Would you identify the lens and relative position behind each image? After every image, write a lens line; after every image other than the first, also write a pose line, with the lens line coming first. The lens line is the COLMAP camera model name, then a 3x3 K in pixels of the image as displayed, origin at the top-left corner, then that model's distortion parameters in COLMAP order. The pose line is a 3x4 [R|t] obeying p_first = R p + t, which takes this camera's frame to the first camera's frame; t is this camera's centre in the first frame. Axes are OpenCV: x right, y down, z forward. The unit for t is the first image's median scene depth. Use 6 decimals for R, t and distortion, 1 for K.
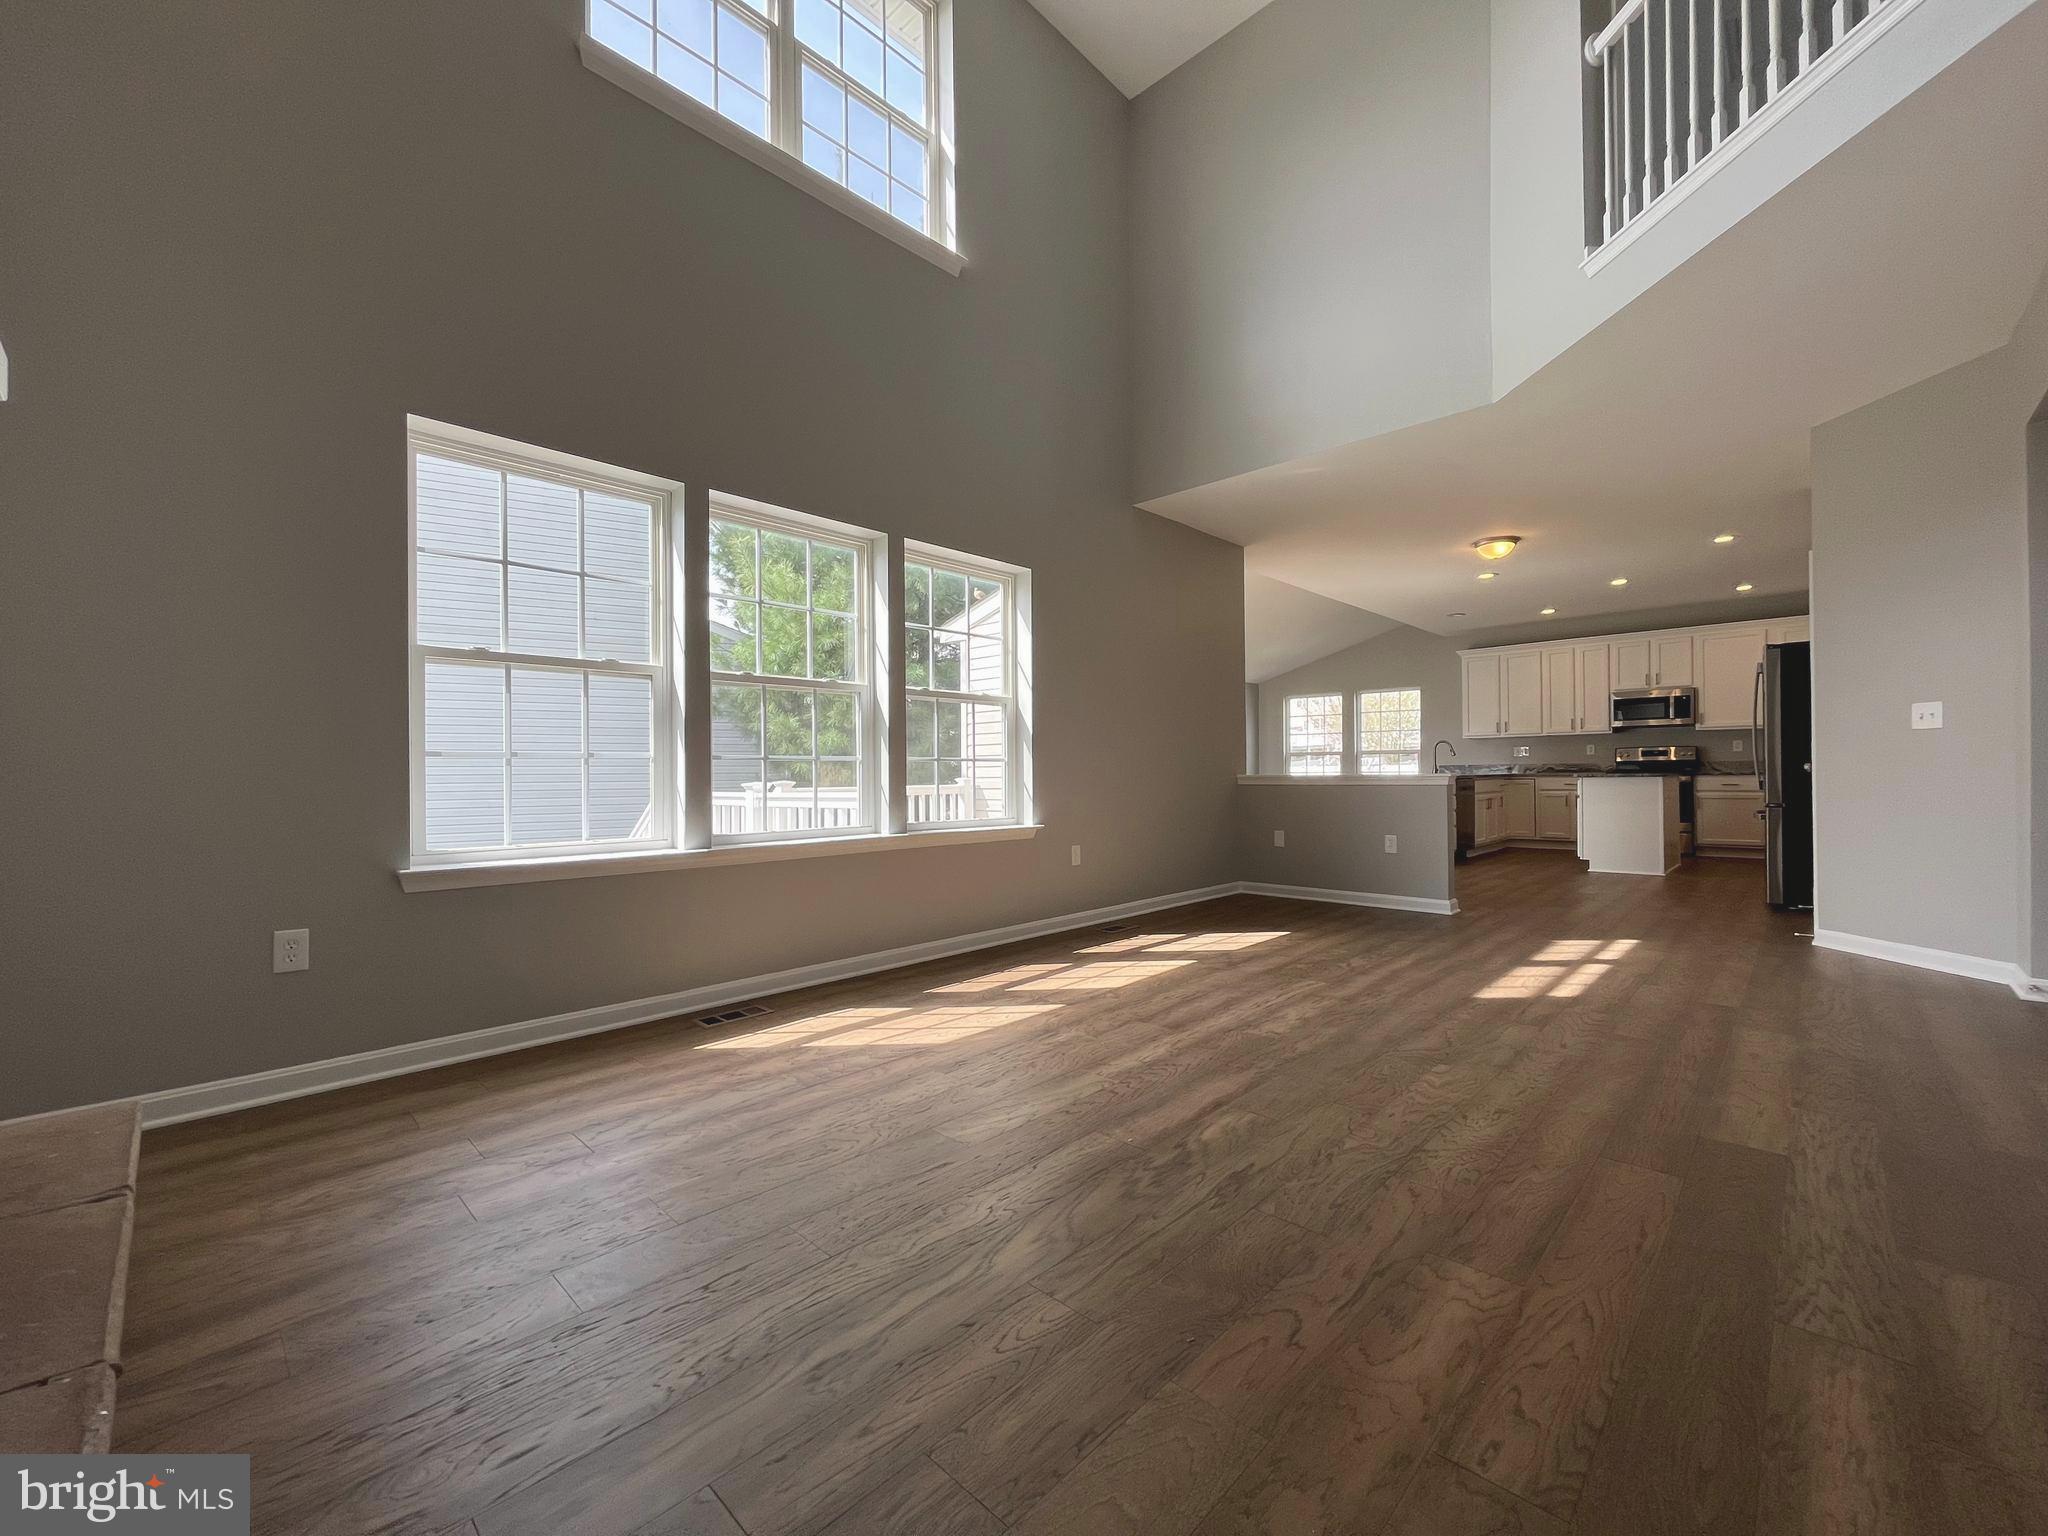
lens RADIAL K [[814.2, 0, 1016.1], [0, 814.2, 776.6], [0, 0, 1]] dist [-0.002887, -0.000057]
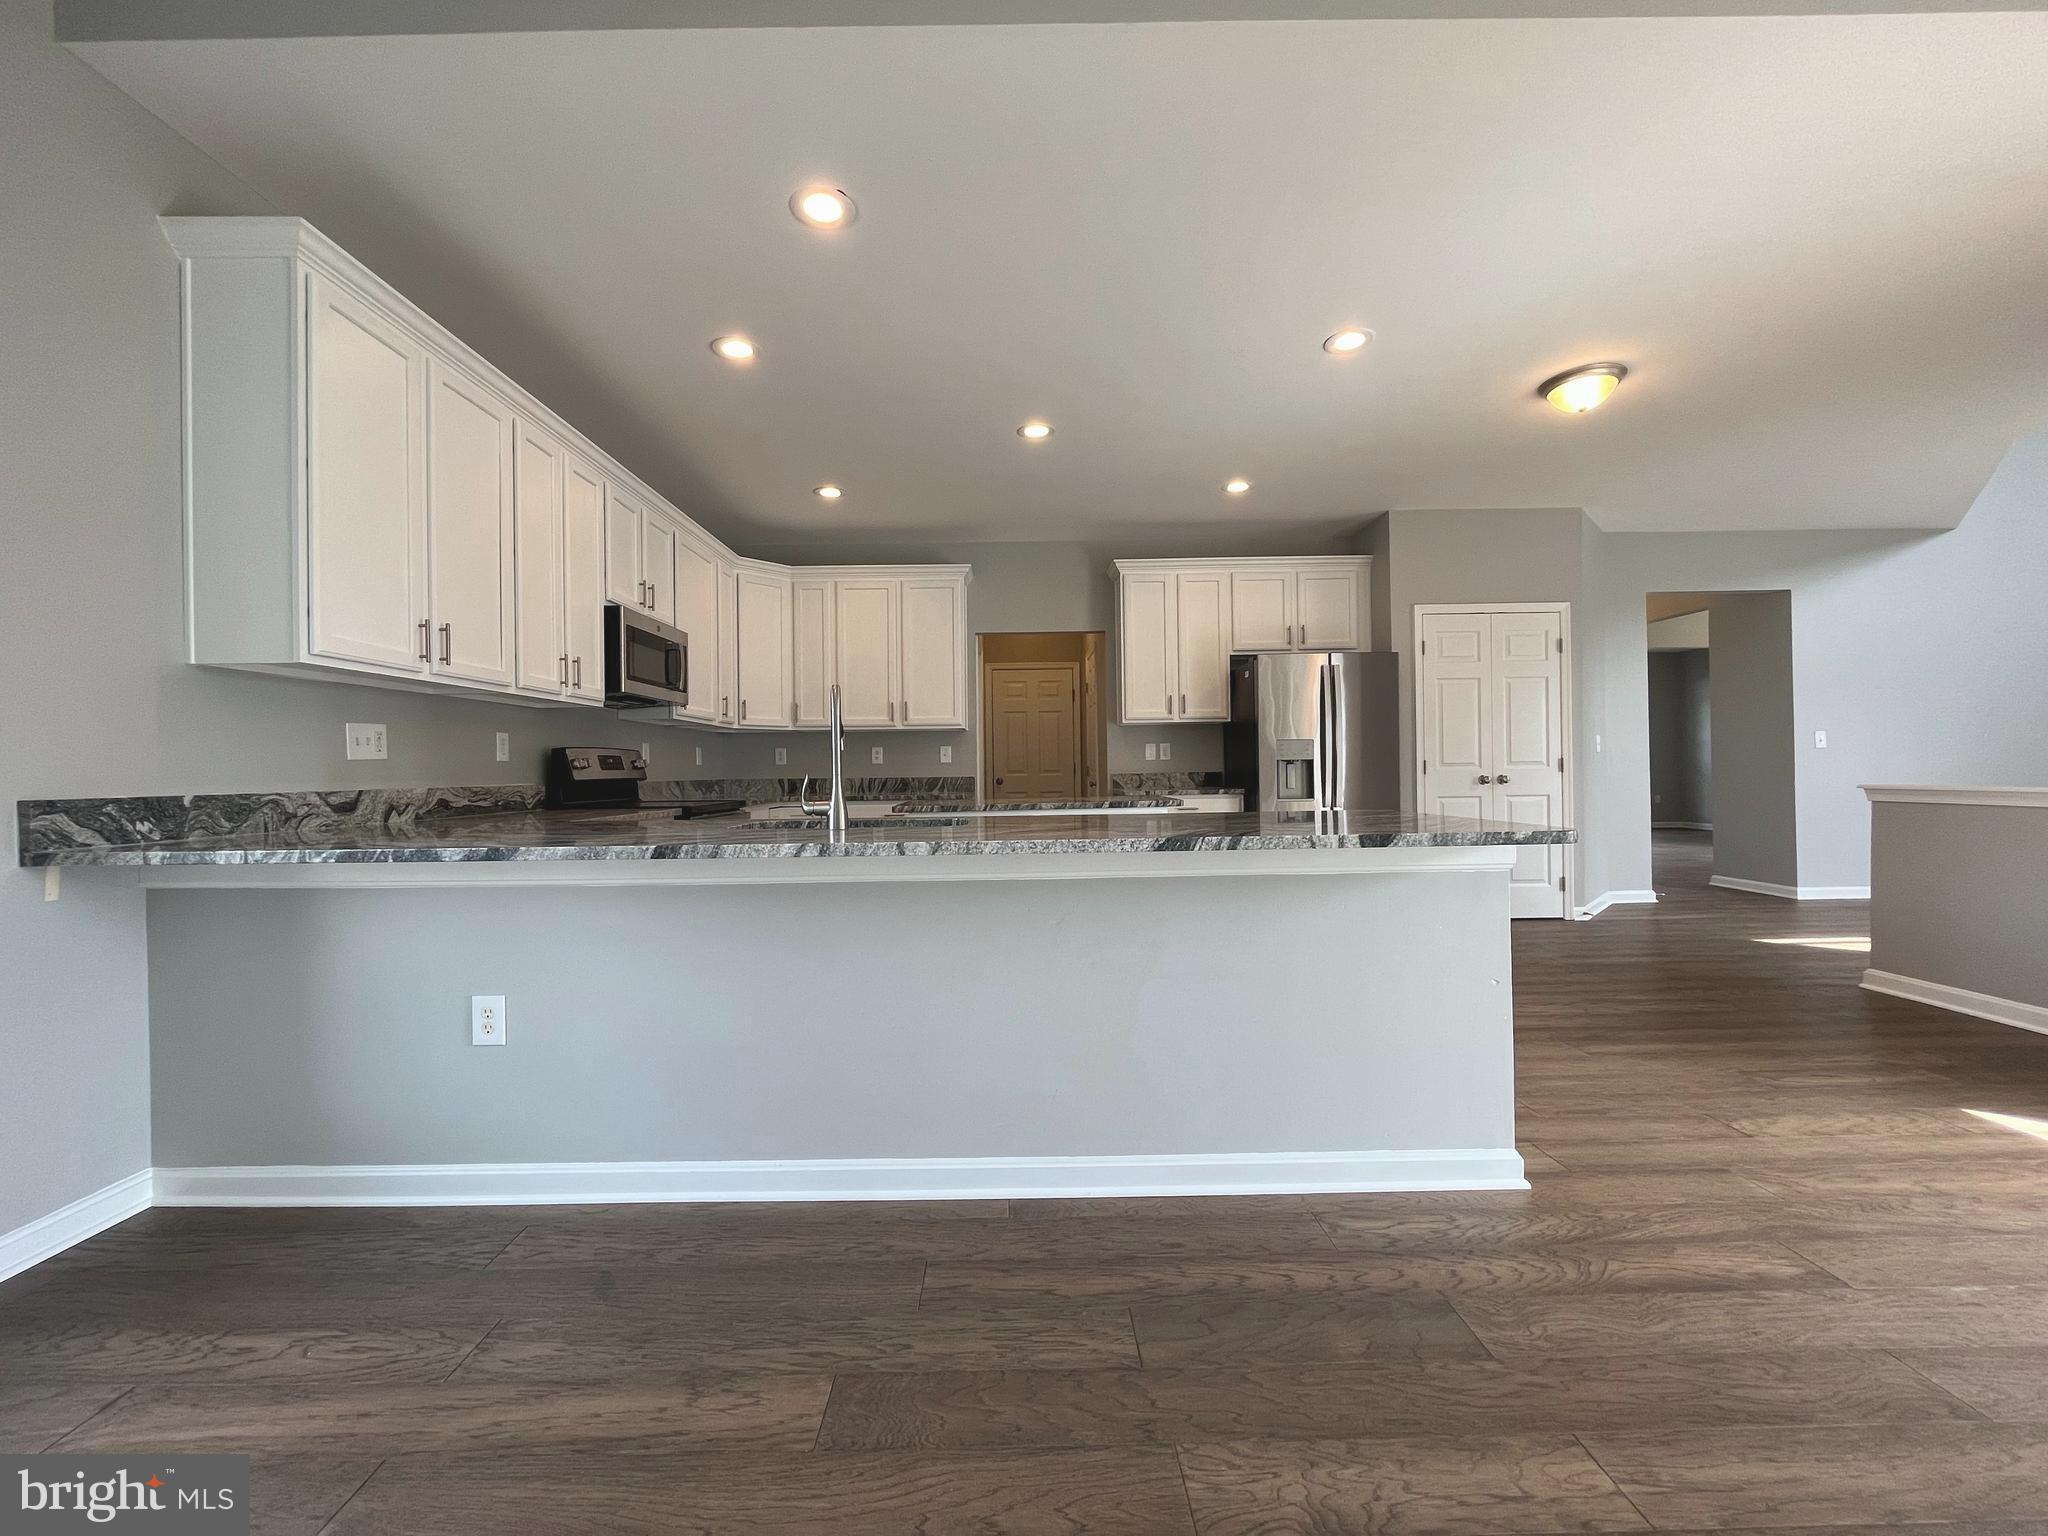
lens RADIAL K [[825.2, 0, 1016.8], [0, 825.2, 770.7], [0, 0, 1]] dist [-0.001823, -0.000635]
pose [[-0.702763, 0.021453, 0.711100, 0.675806], [0.023227, 0.999704, -0.007205, -0.034660], [-0.711044, 0.011453, -0.703054, 2.440974]]
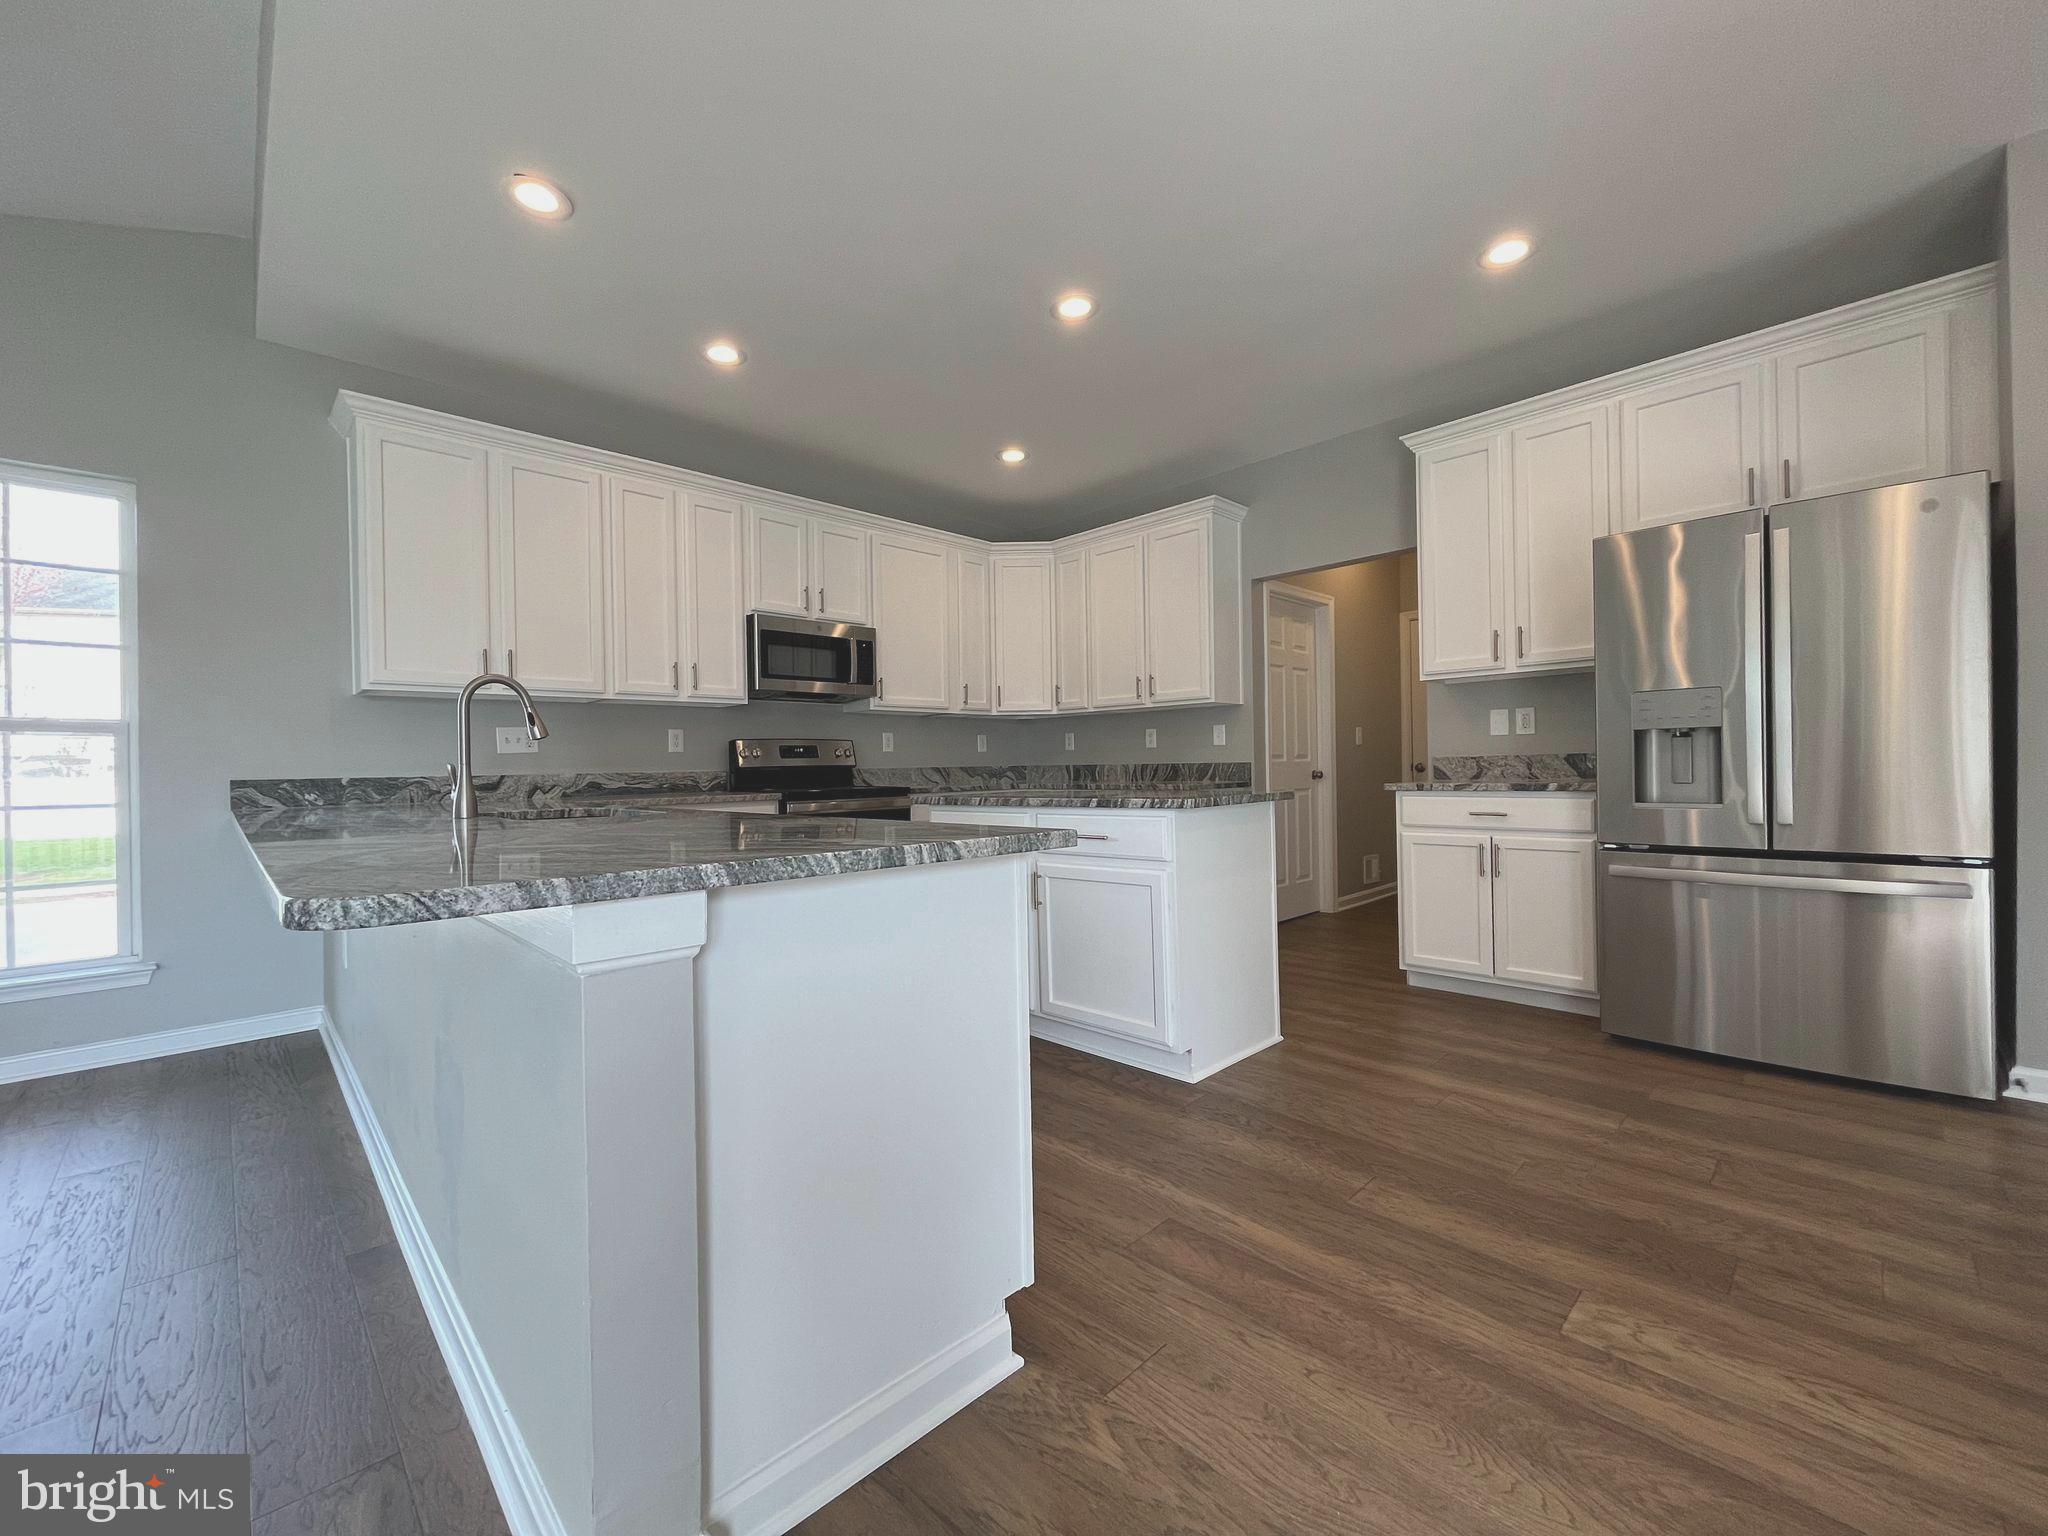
lens RADIAL K [[825.2, 0, 1016.8], [0, 825.2, 770.7], [0, 0, 1]] dist [-0.001823, -0.000635]
pose [[0.024163, 0.006707, 0.999686, 0.610625], [0.020029, 0.999774, -0.007192, -0.023608], [-0.999507, 0.020196, 0.024023, 1.808749]]
